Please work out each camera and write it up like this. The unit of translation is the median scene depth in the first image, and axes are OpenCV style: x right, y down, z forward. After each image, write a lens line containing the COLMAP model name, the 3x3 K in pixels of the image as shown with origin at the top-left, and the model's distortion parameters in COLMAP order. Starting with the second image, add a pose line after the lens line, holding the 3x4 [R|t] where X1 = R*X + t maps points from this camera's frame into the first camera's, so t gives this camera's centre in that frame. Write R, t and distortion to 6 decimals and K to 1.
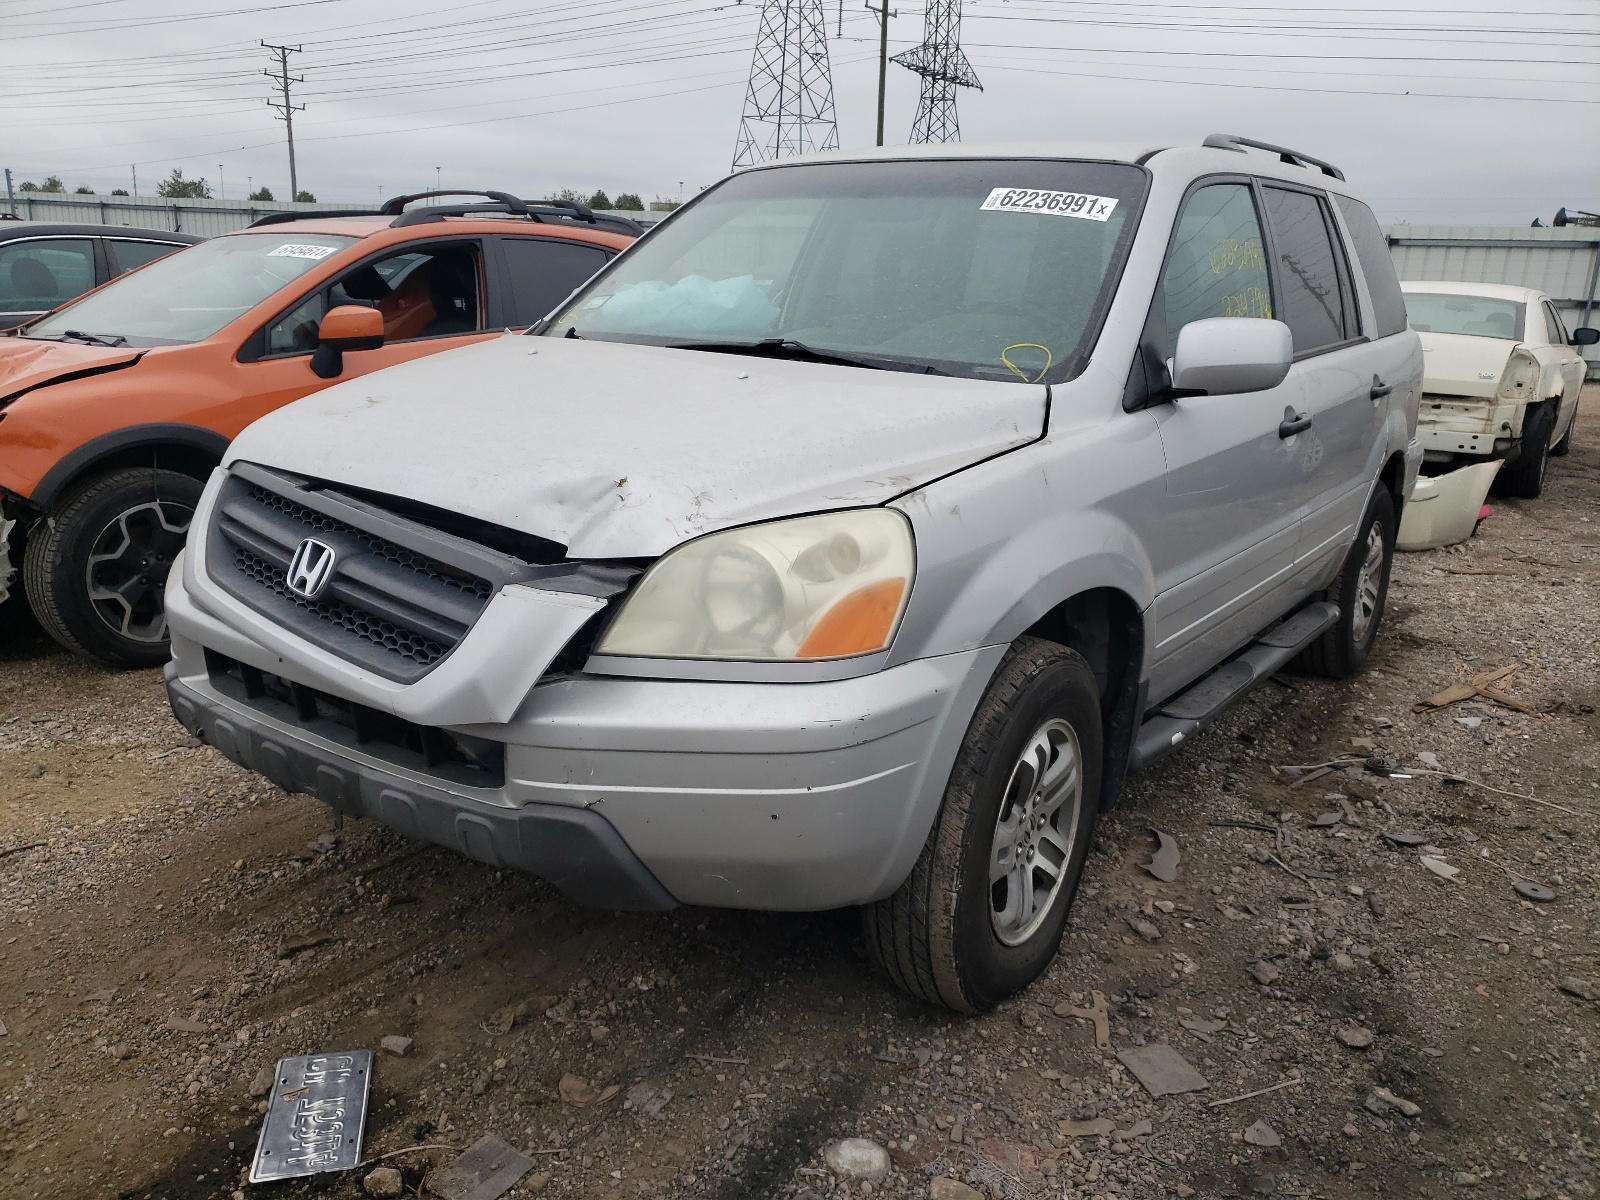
lens RADIAL K [[1226.9, 0, 784.4], [0, 1226.9, 658.2], [0, 0, 1]] dist [0.007765, 0.012187]
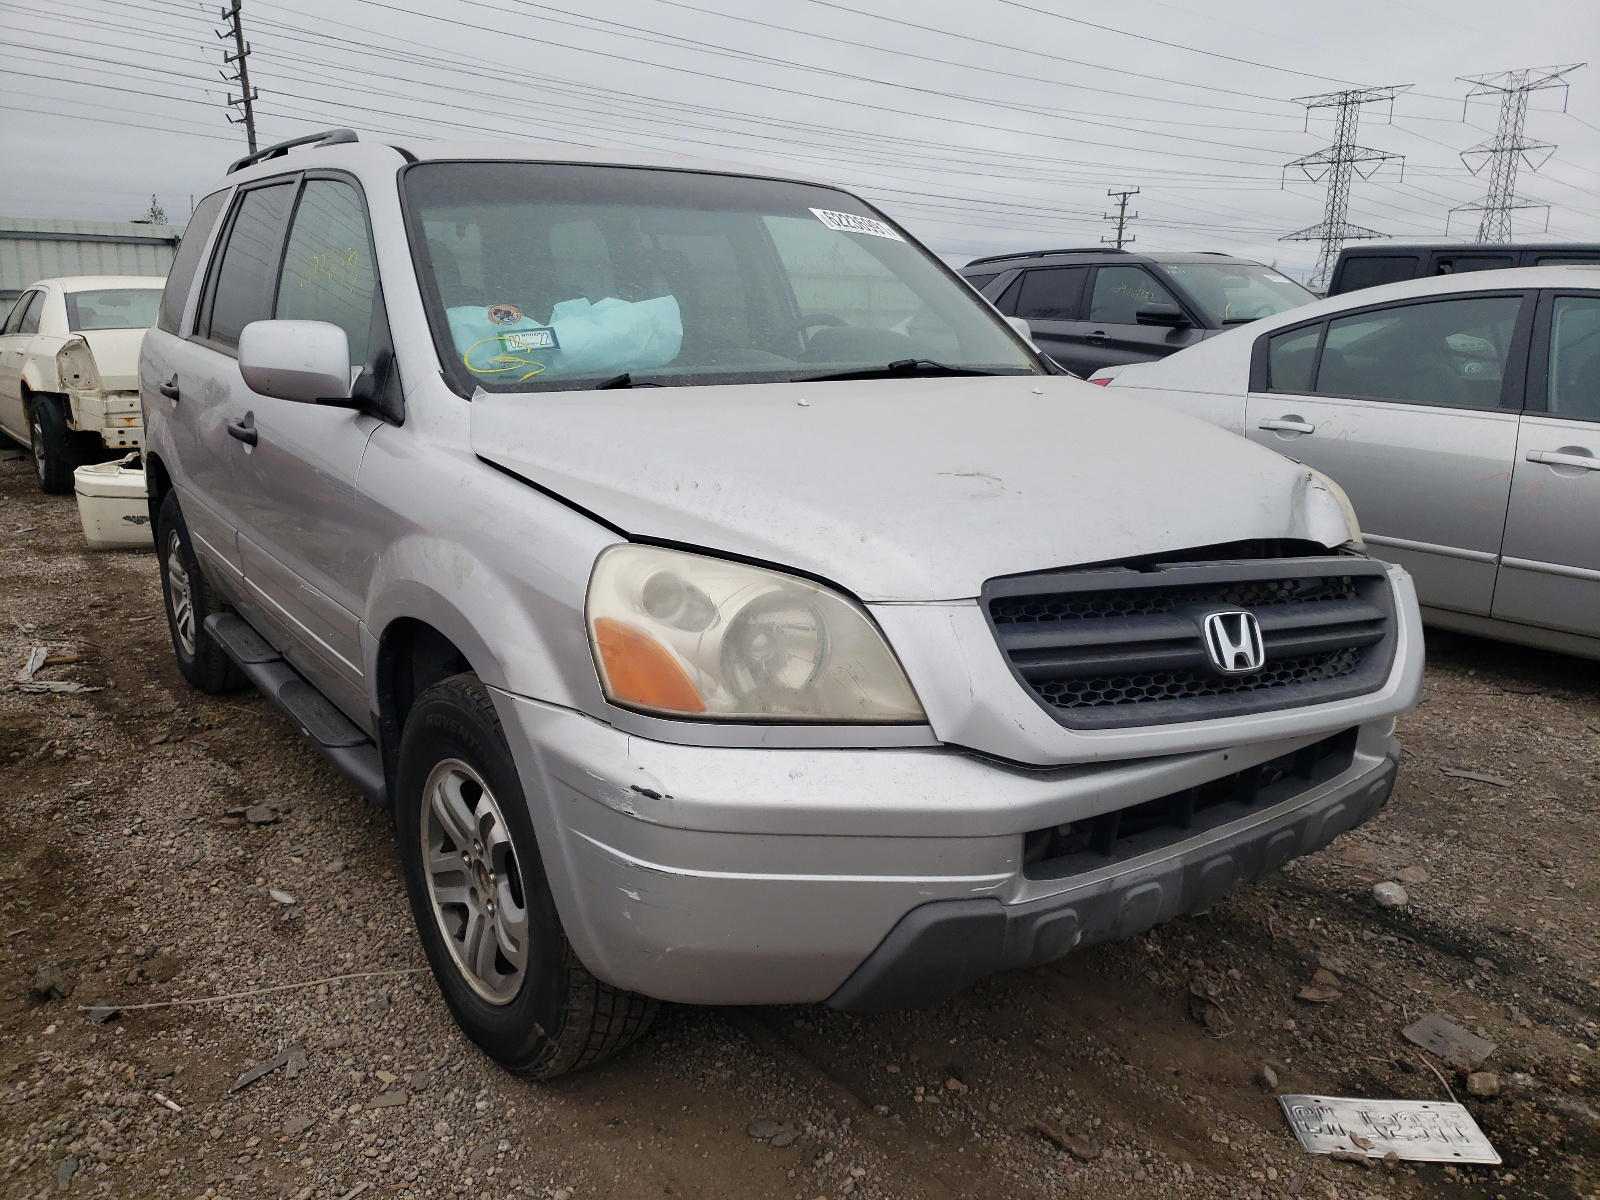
lens RADIAL K [[1226.9, 0, 784.4], [0, 1226.9, 658.2], [0, 0, 1]] dist [0.007765, 0.012187]
pose [[0.311743, -0.300000, 0.901563, -1.142613], [0.290714, 0.933460, 0.210090, -0.303686], [-0.904600, 0.196603, 0.378213, 0.844330]]
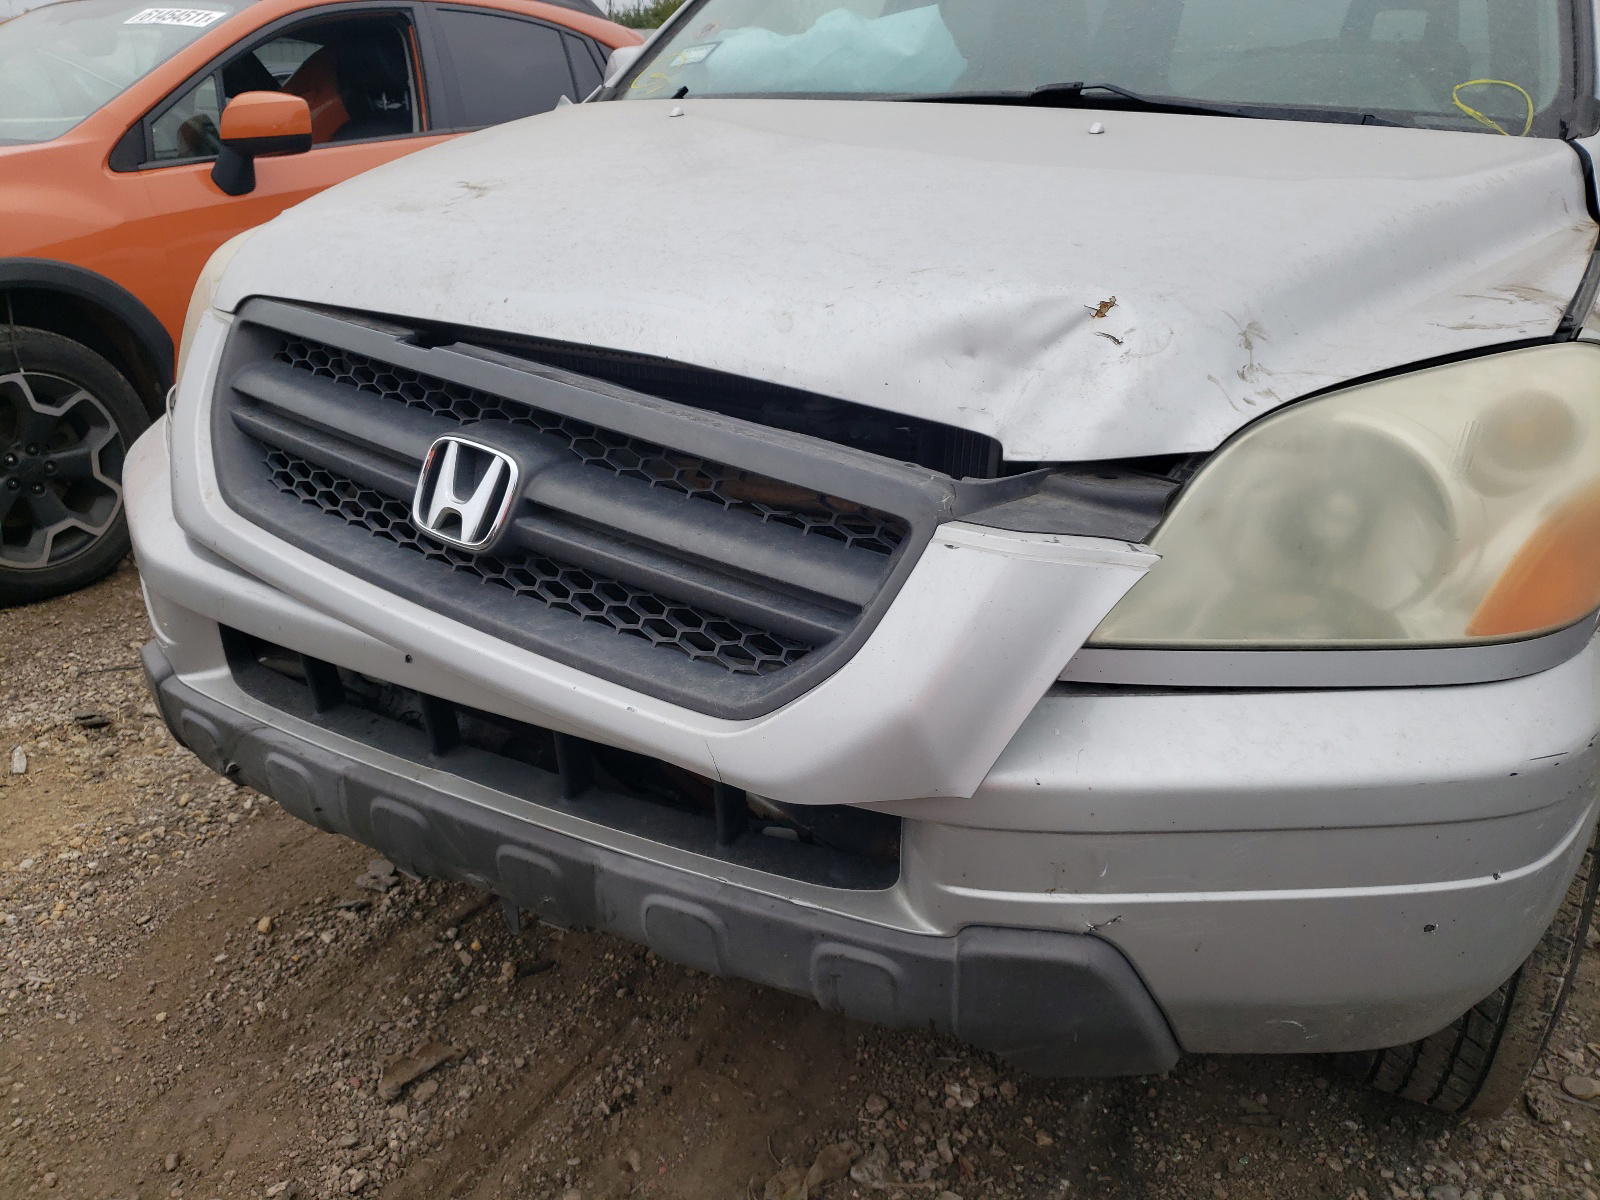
lens RADIAL K [[1226.9, 0, 784.4], [0, 1226.9, 658.2], [0, 0, 1]] dist [0.007765, 0.012187]
pose [[0.992811, -0.055544, 0.106028, -0.270641], [0.042561, 0.991738, 0.121011, -0.053231], [-0.111874, -0.115629, 0.986972, 0.391308]]
